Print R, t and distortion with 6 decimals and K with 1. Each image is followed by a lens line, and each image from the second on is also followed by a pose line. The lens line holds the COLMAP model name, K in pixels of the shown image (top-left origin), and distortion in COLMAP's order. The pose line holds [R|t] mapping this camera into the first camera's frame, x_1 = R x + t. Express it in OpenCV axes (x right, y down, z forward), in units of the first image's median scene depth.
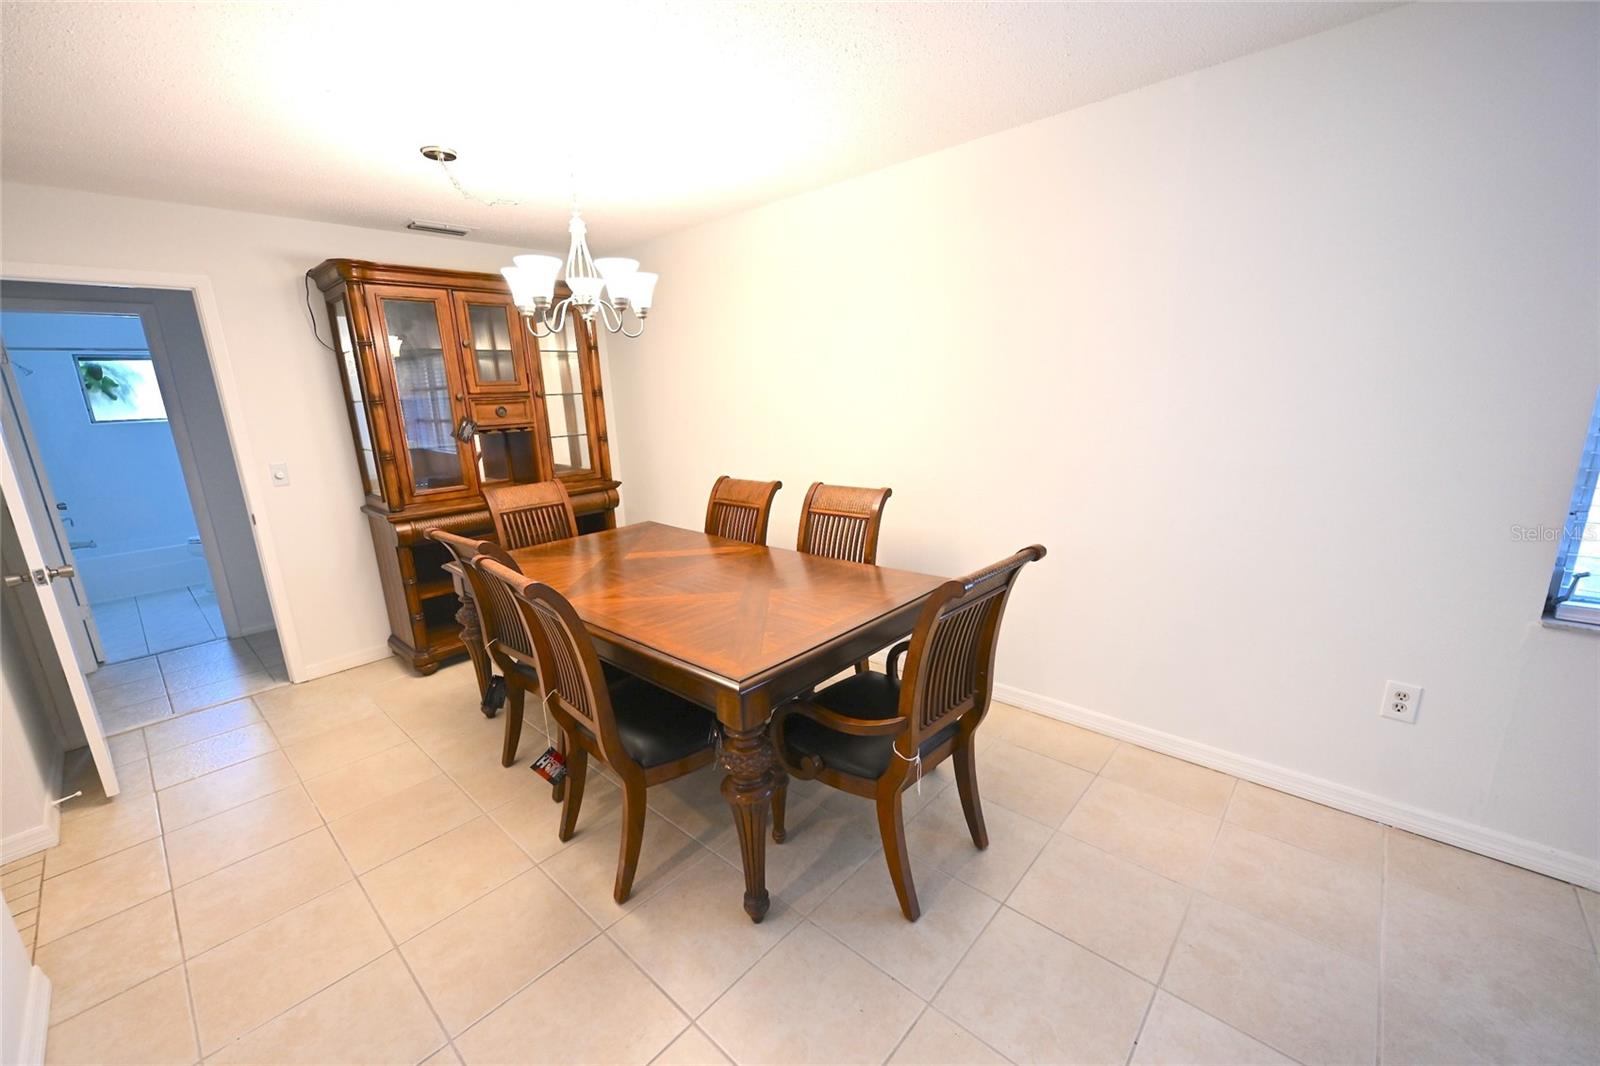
lens RADIAL K [[647.7, 0, 795.9], [0, 647.7, 537.0], [0, 0, 1]] dist [-0.001472, -0.000180]
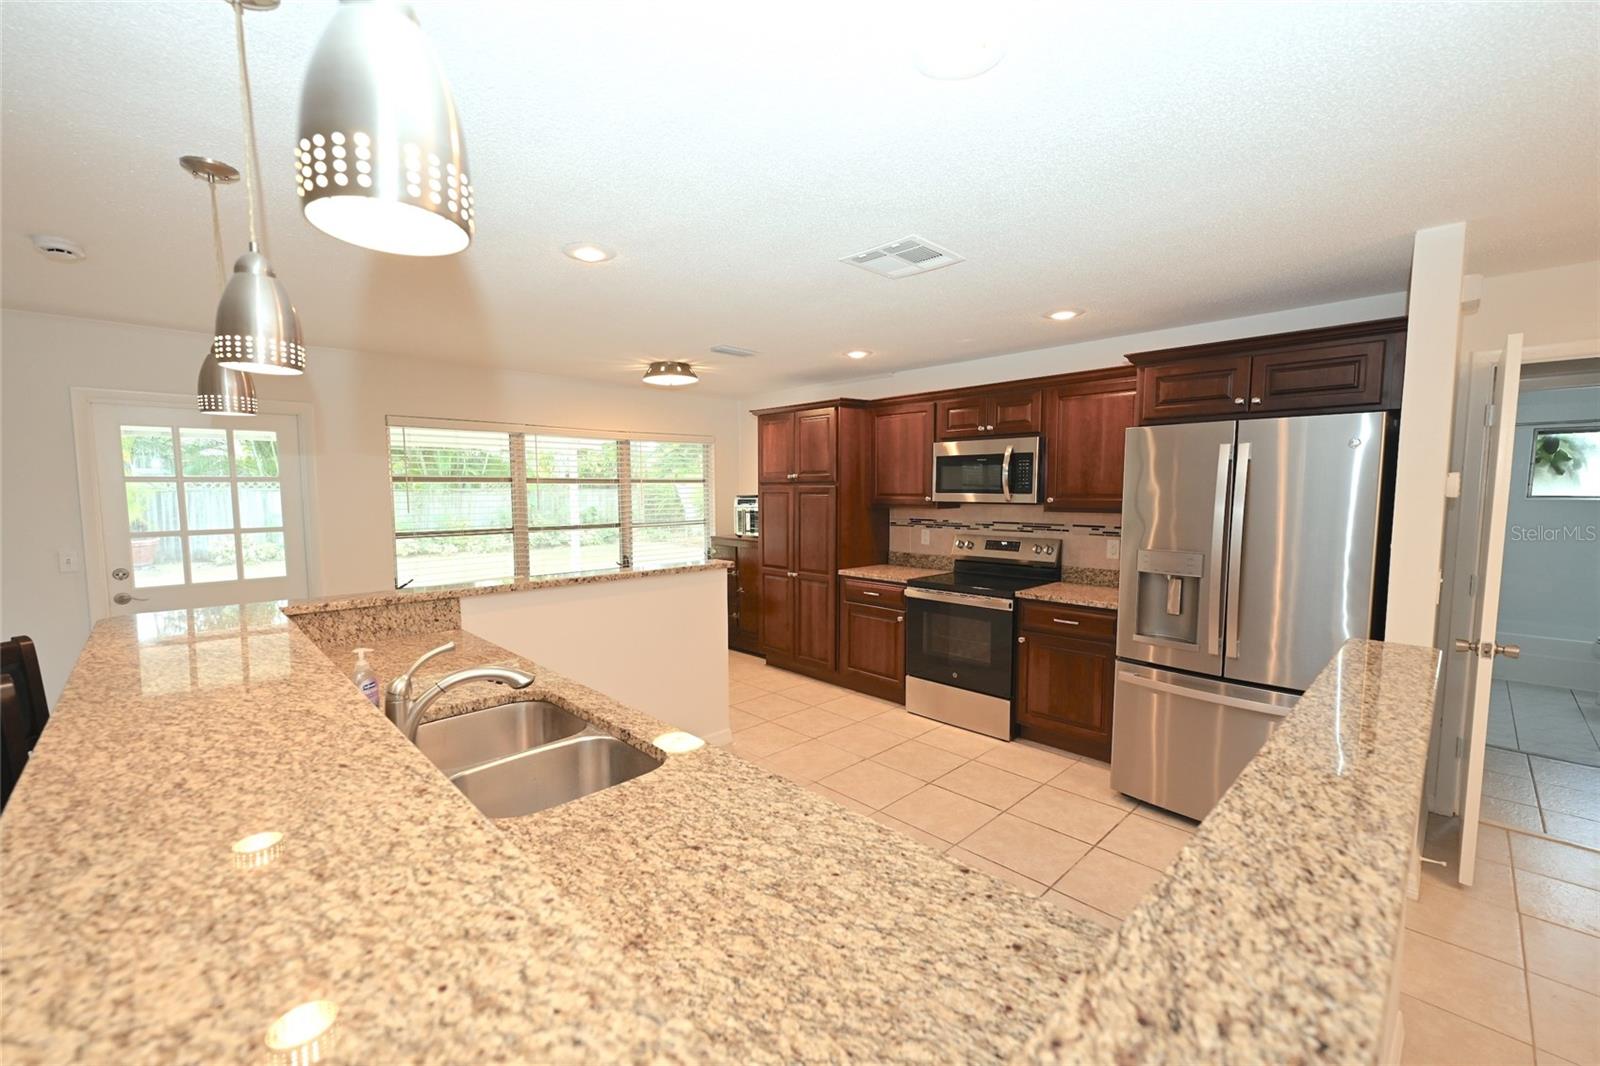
lens RADIAL K [[647.7, 0, 796.7], [0, 647.7, 543.3], [0, 0, 1]] dist [-0.001472, -0.000180]
pose [[-0.058205, 0.126881, -0.990209, -0.084989], [-0.222776, 0.965227, 0.136775, 0.001937], [0.973131, 0.228555, -0.027915, -0.037048]]
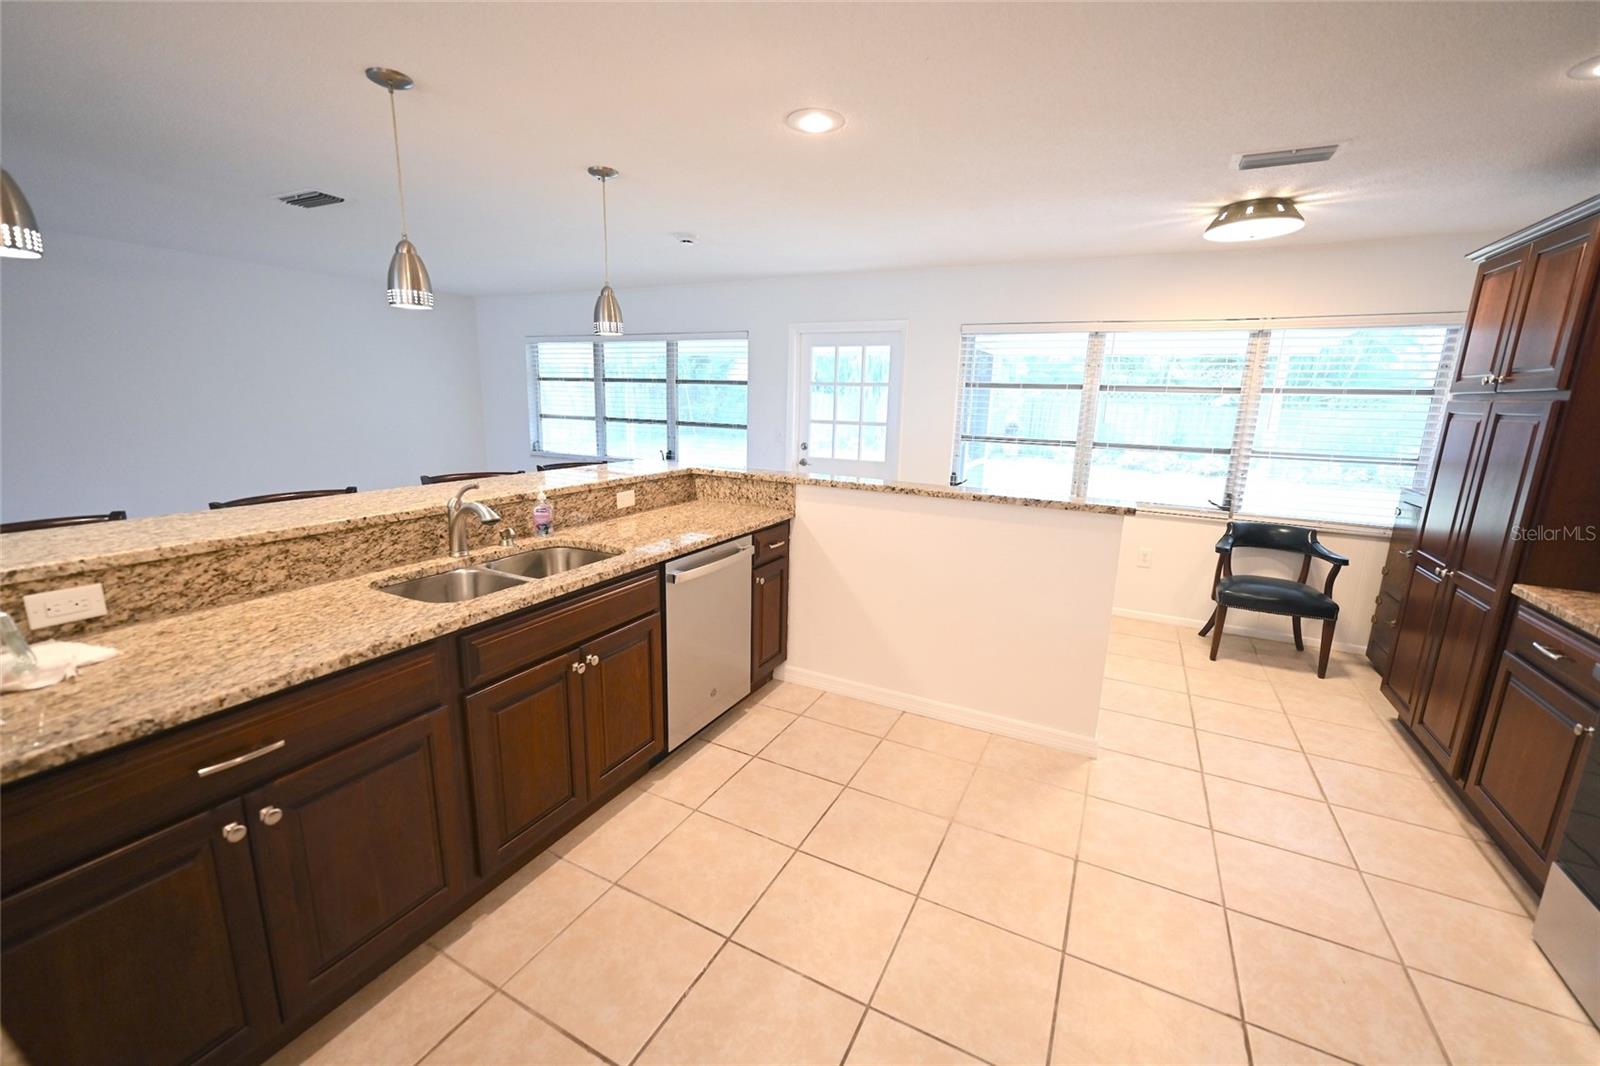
lens RADIAL K [[647.7, 0, 793.4], [0, 647.7, 536.5], [0, 0, 1]] dist [-0.001472, -0.000180]
pose [[-0.965456, 0.074179, -0.249783, -0.589223], [-0.043312, 0.899597, 0.434568, -0.062857], [0.256940, 0.430375, -0.865308, 0.367196]]
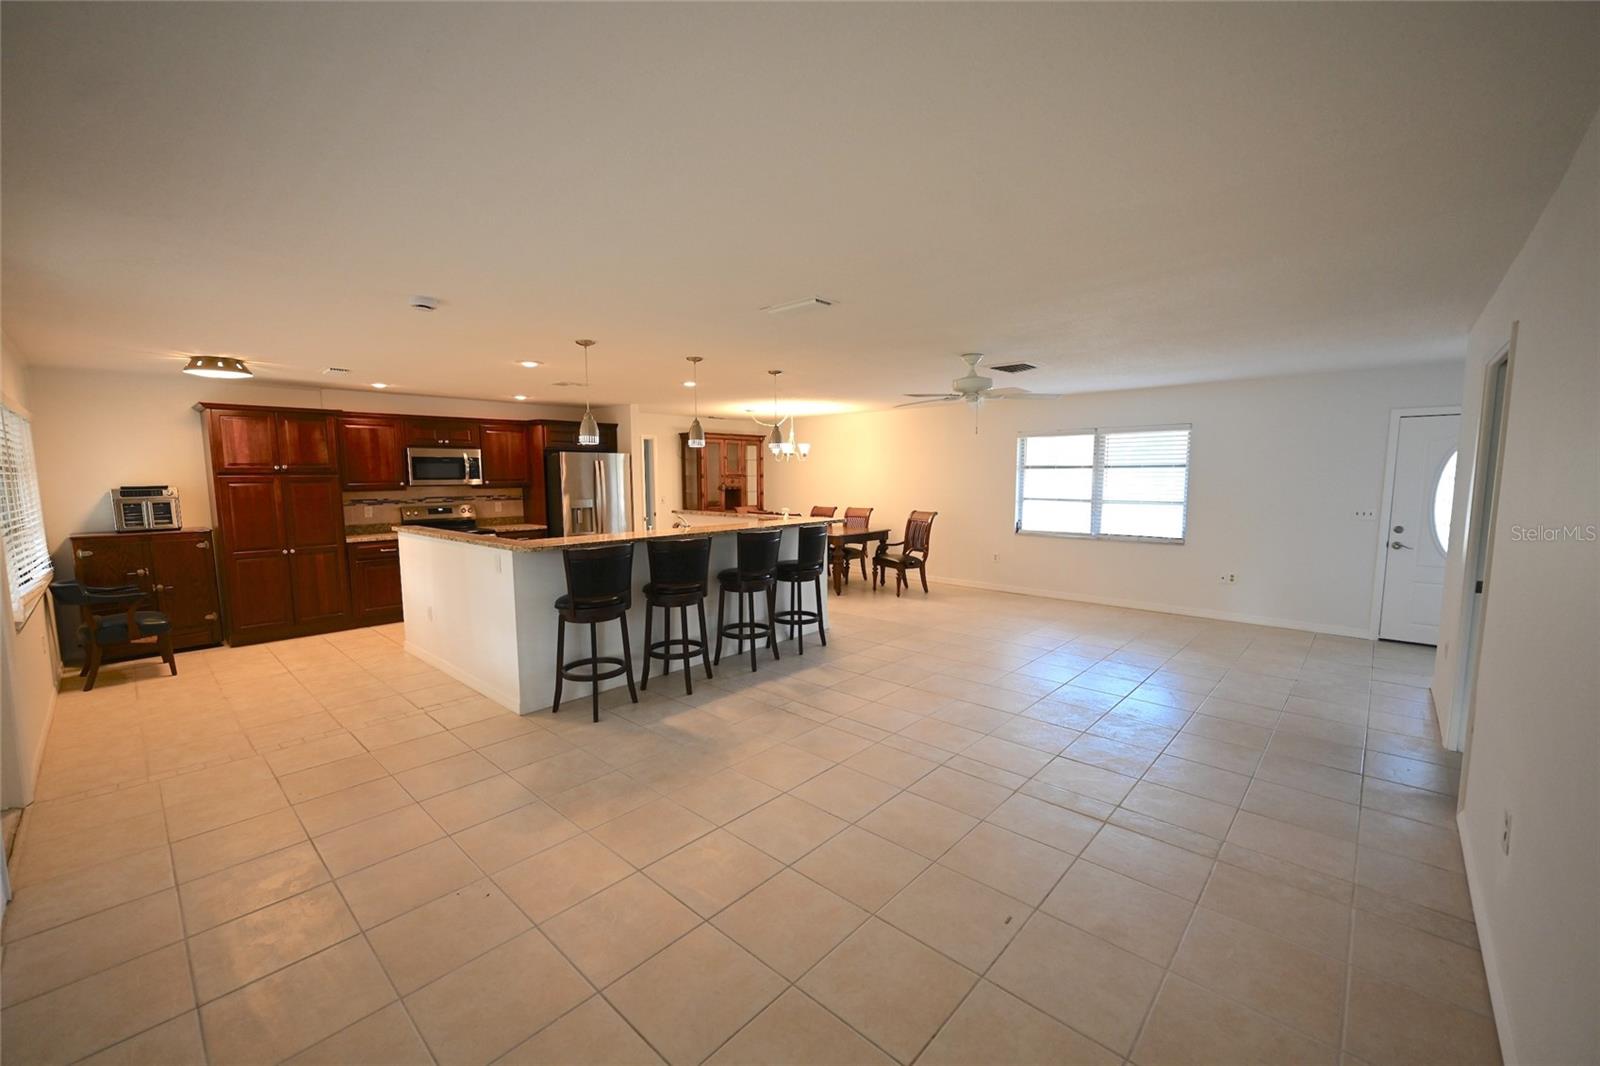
lens RADIAL K [[647.7, 0, 808.3], [0, 647.7, 539.9], [0, 0, 1]] dist [-0.001472, -0.000180]
pose [[0.999297, 0.030968, 0.021128, -0.194620], [-0.027935, 0.990956, -0.131250, 0.422070], [-0.025001, 0.130567, 0.991124, -1.775144]]
